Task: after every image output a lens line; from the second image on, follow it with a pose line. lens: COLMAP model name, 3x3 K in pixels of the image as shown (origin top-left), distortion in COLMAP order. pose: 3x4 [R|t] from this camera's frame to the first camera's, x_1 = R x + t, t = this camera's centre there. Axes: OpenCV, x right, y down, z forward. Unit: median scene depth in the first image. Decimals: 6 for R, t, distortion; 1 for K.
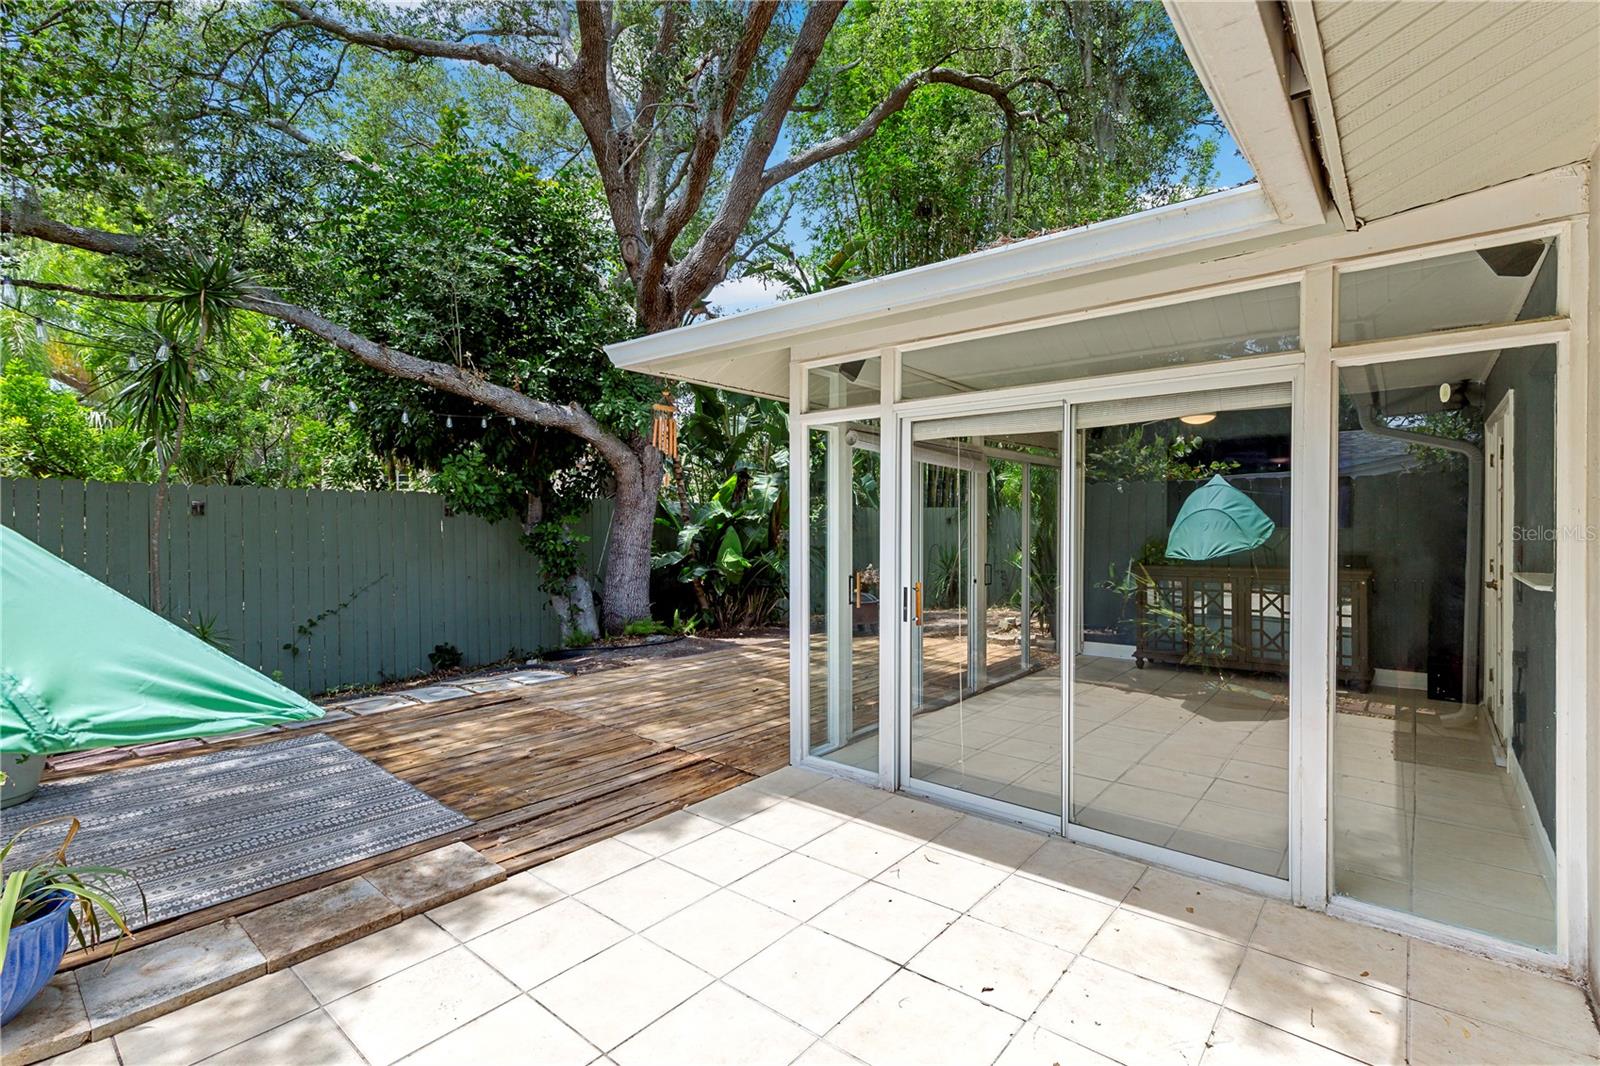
lens RADIAL K [[730.3, 0, 805.4], [0, 730.3, 527.0], [0, 0, 1]] dist [0.002010, -0.000018]
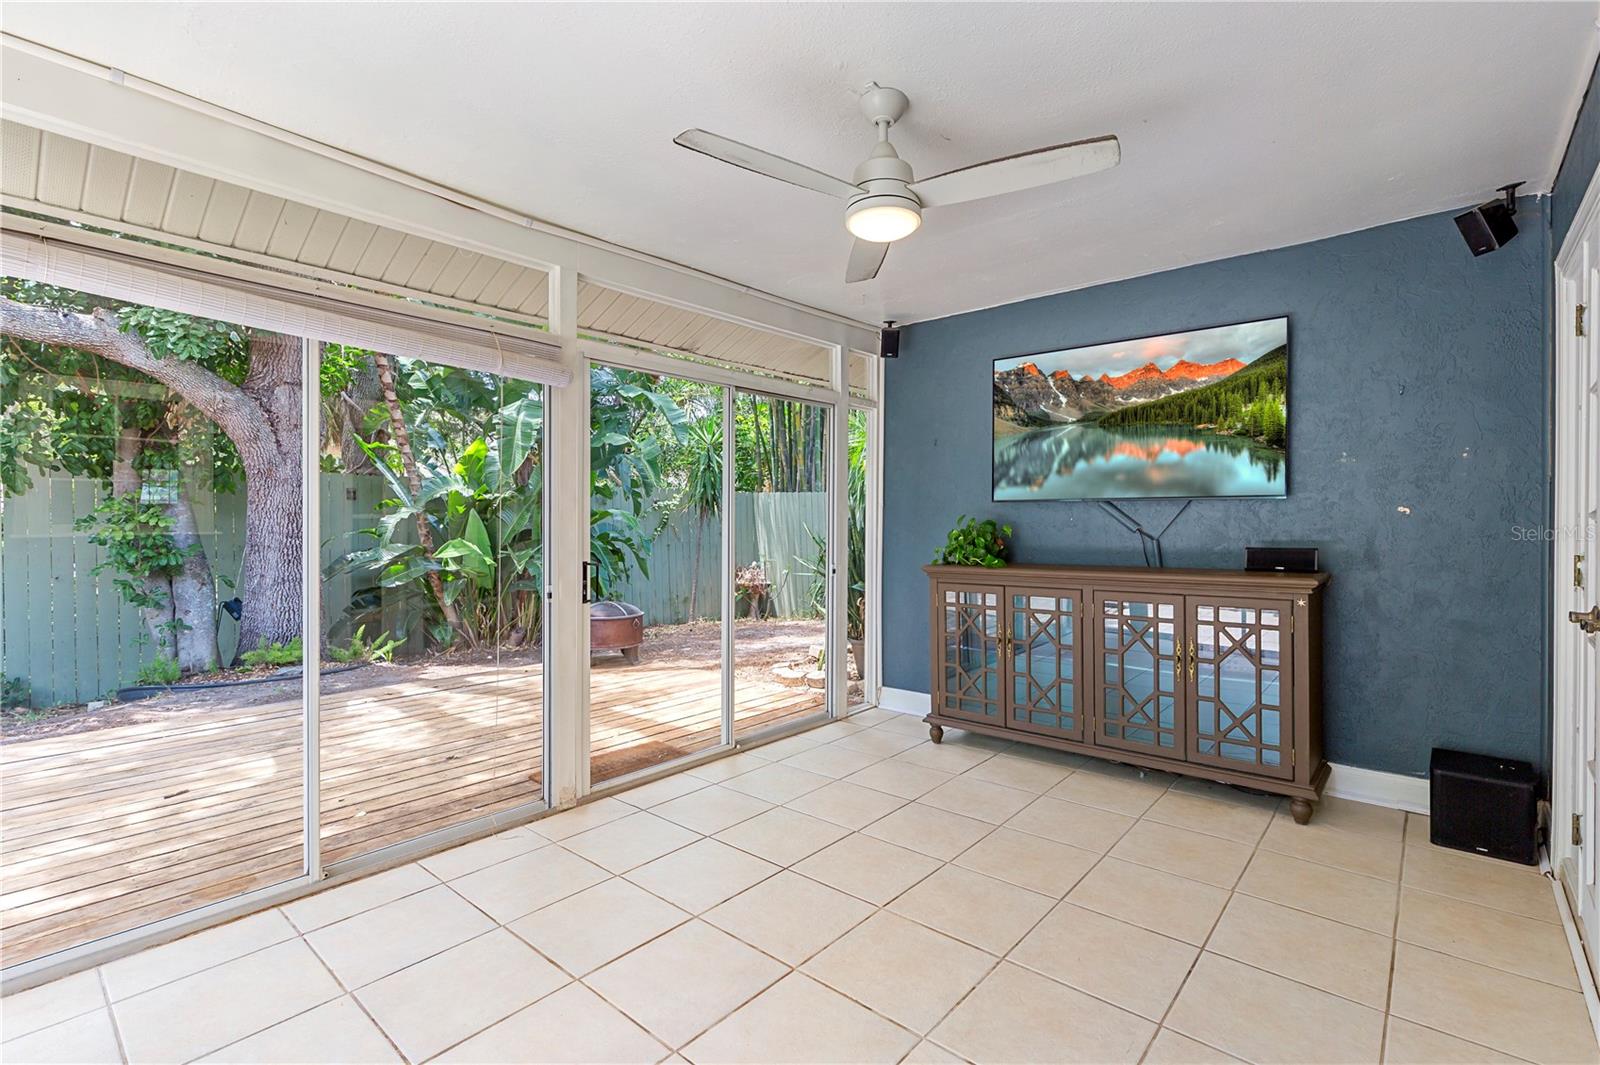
lens RADIAL K [[730.3, 0, 810.0], [0, 730.3, 526.3], [0, 0, 1]] dist [0.002010, -0.000018]
pose [[0.999834, 0.002687, -0.017994, 0.320242], [-0.002642, 0.999993, 0.002550, 0.017590], [0.018001, -0.002502, 0.999835, 0.363690]]
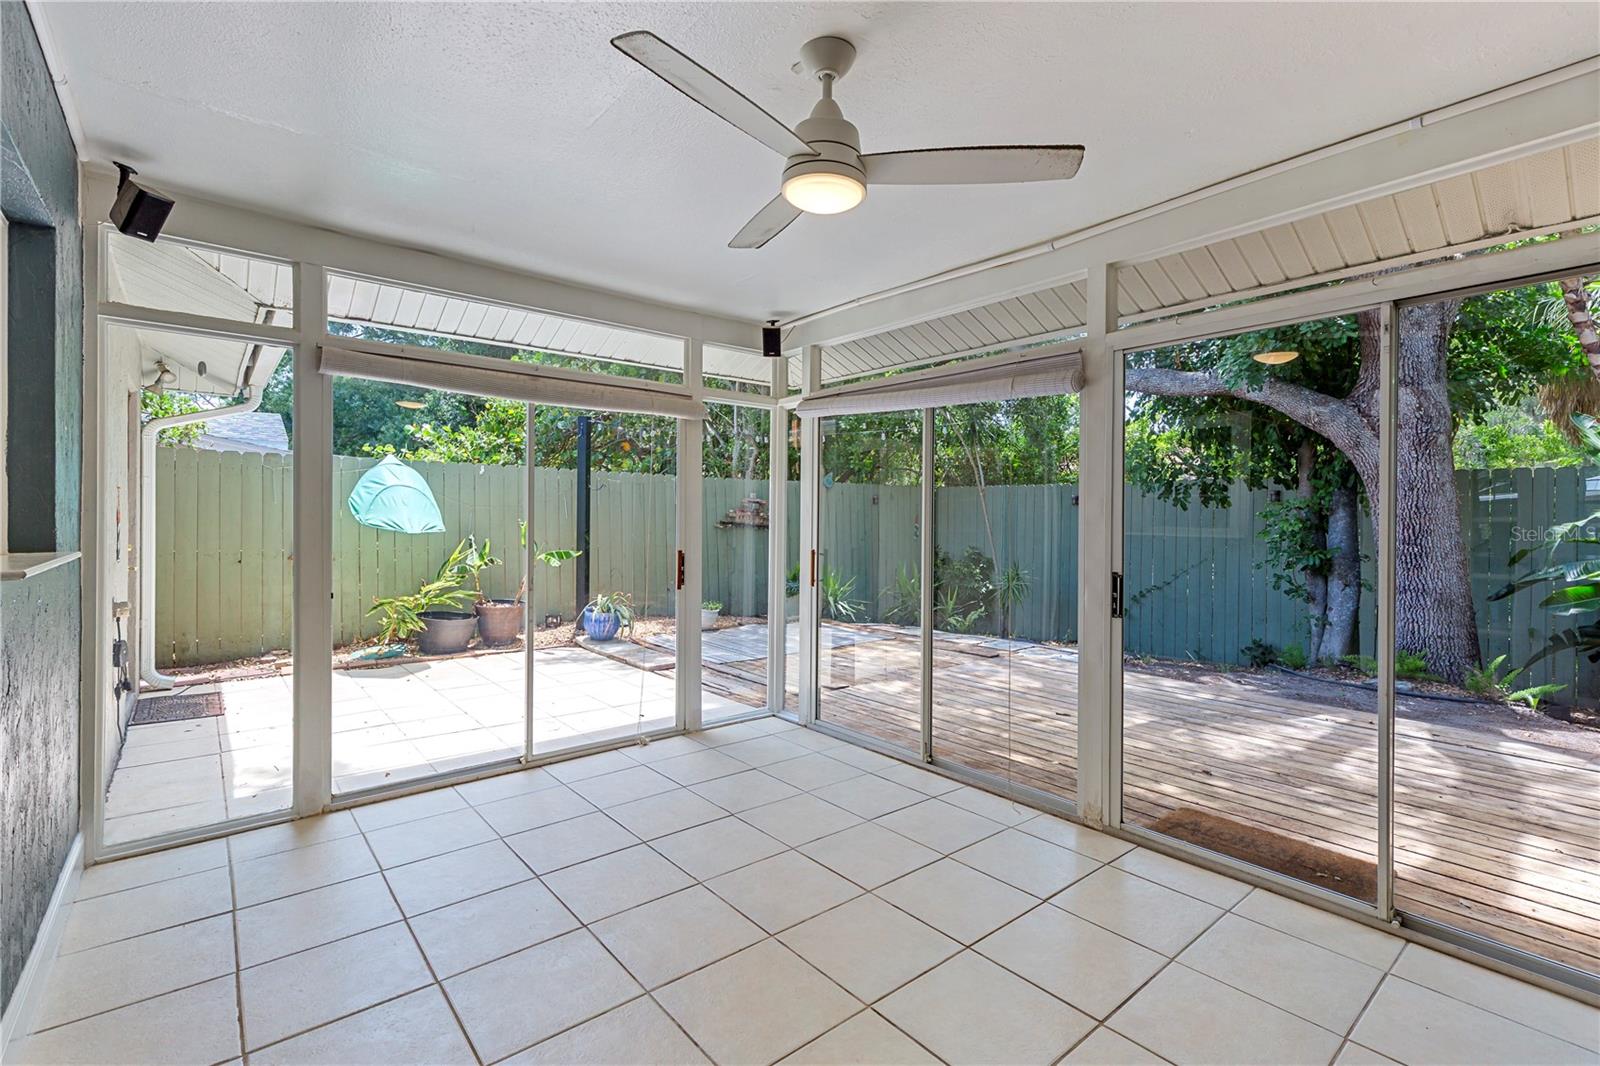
lens RADIAL K [[730.3, 0, 818.7], [0, 730.3, 516.1], [0, 0, 1]] dist [0.002010, -0.000018]
pose [[-0.169228, -0.001772, -0.985575, 0.453202], [-0.012612, 0.999920, 0.000368, 0.014626], [0.985496, 0.012493, -0.169237, 0.524537]]
